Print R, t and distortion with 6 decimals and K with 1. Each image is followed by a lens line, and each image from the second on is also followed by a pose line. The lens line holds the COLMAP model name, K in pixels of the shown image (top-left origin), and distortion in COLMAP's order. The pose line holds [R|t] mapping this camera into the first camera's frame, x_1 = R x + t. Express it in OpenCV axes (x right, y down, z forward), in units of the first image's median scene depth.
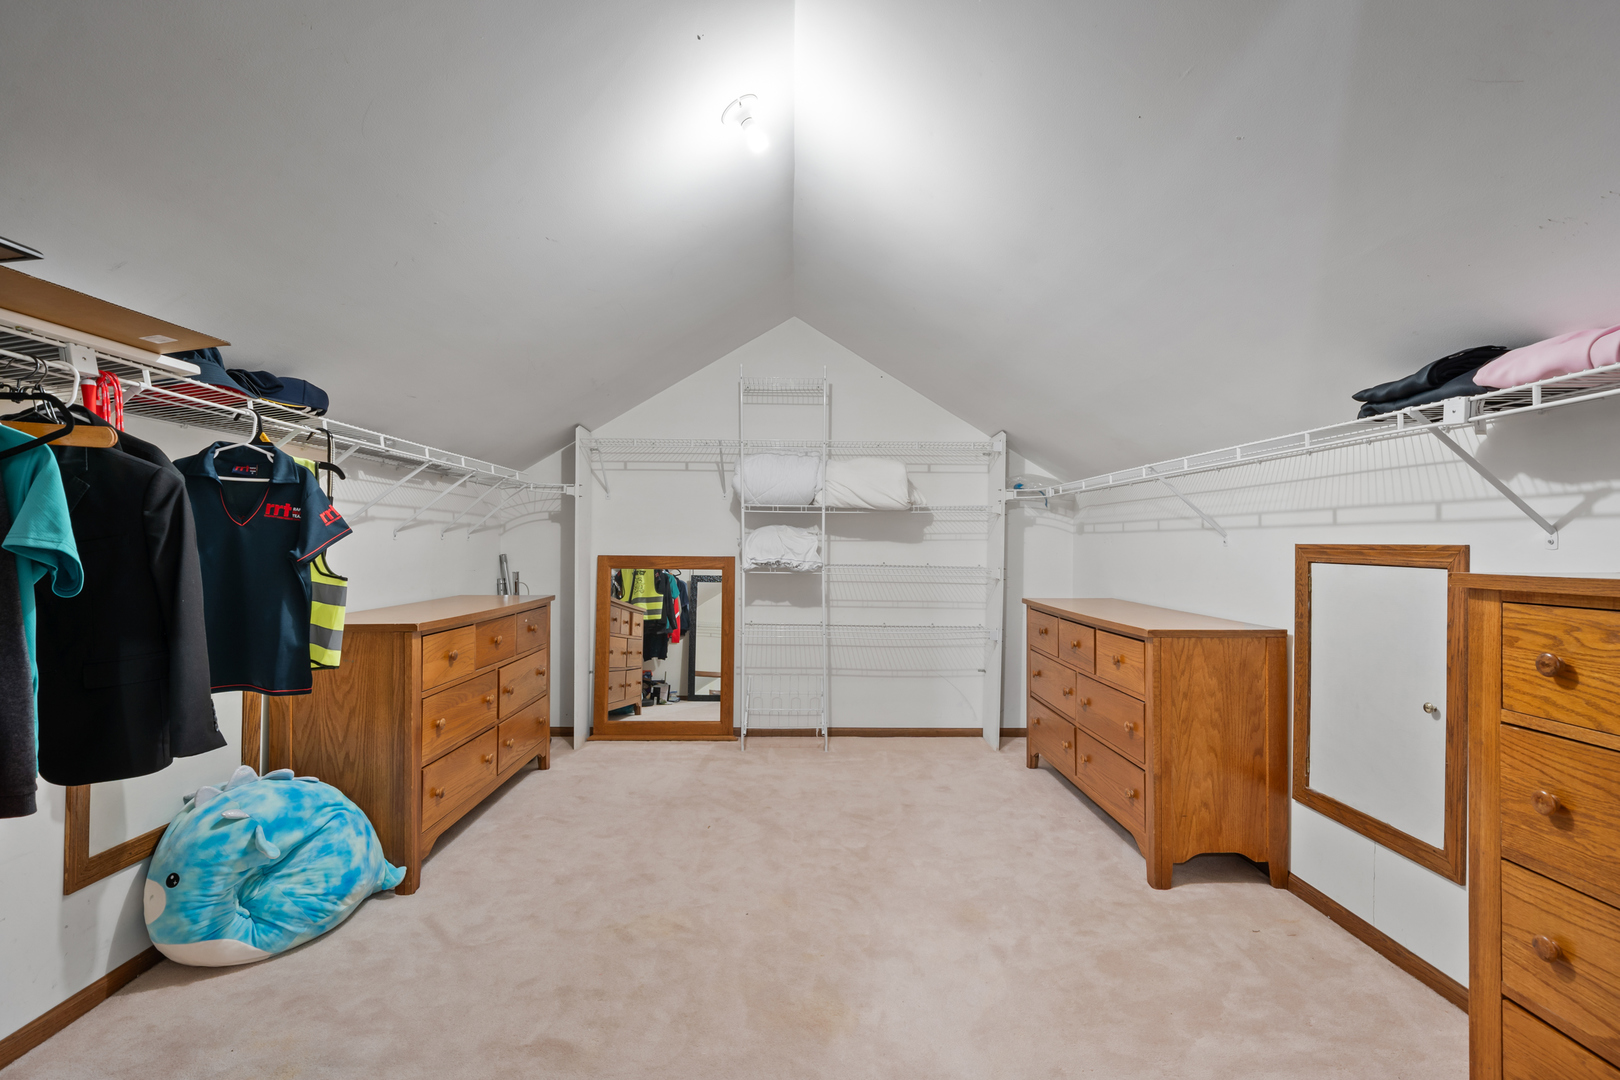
lens RADIAL K [[767.1, 0, 810.0], [0, 767.1, 541.5], [0, 0, 1]] dist [0.000065, 0.000010]
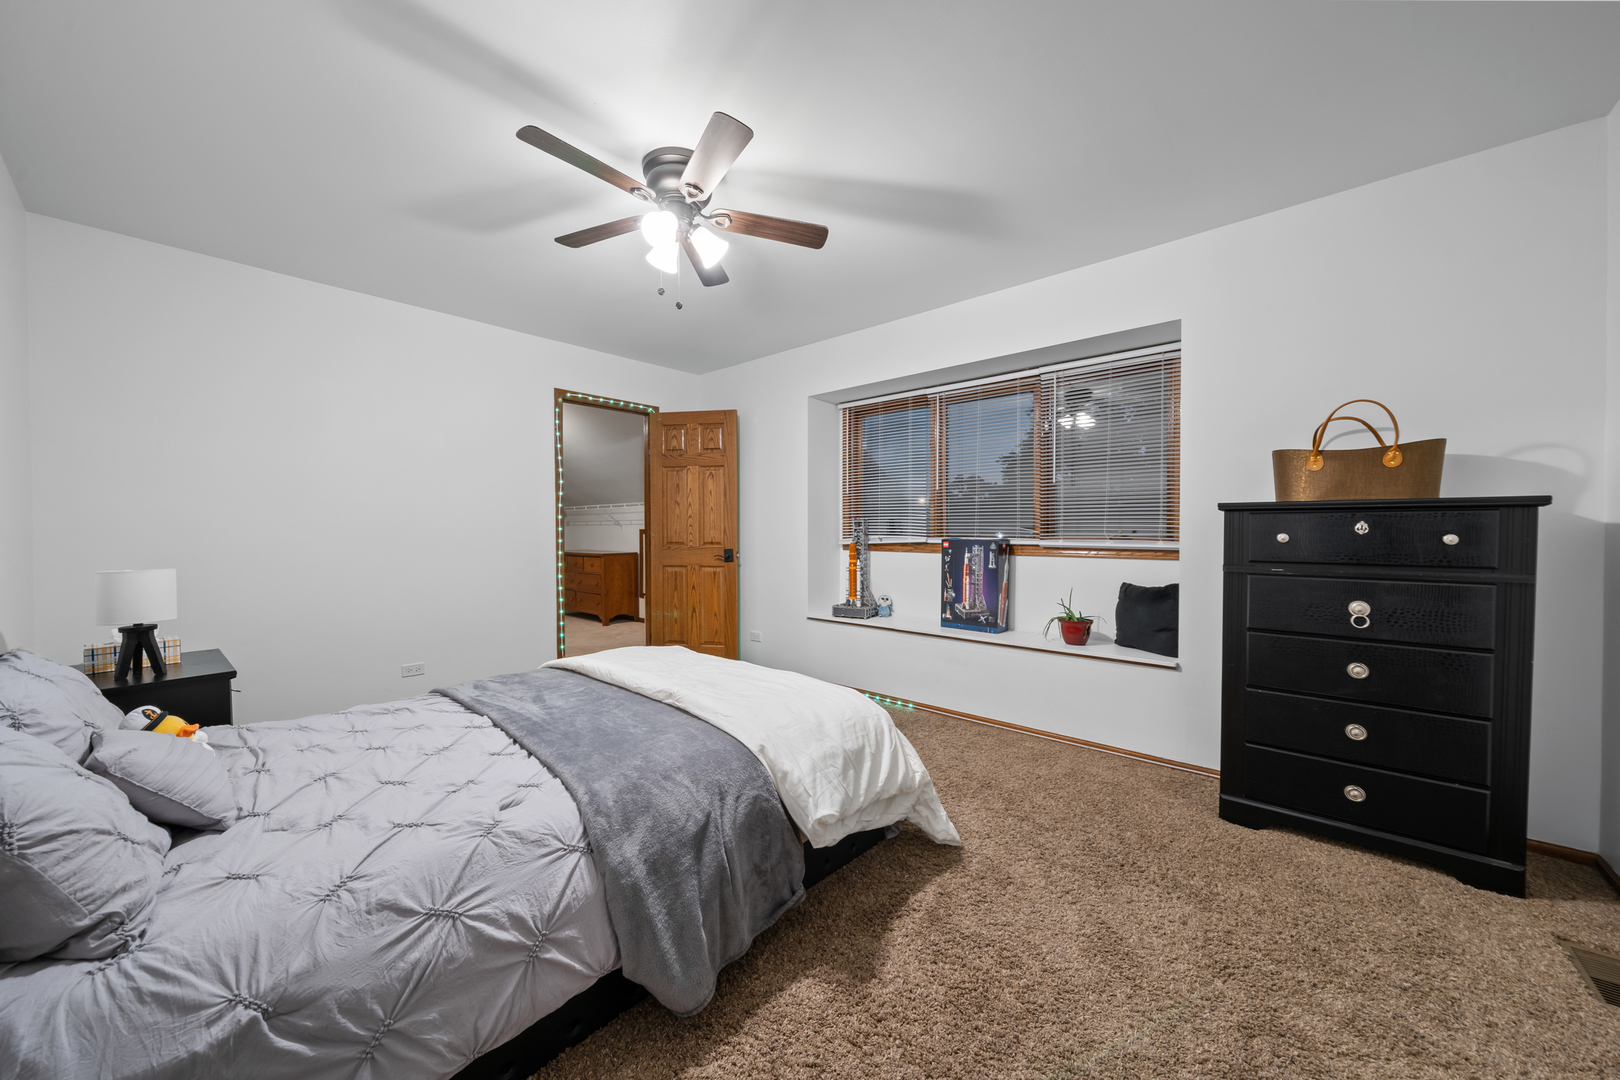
lens RADIAL K [[599.4, 0, 809.8], [0, 599.4, 539.3], [0, 0, 1]] dist [-0.000039, 0.000000]
pose [[0.681501, -0.014298, 0.731678, -0.862113], [-0.001284, 0.999784, 0.020733, -0.007974], [-0.731817, -0.015069, 0.681335, -1.465706]]
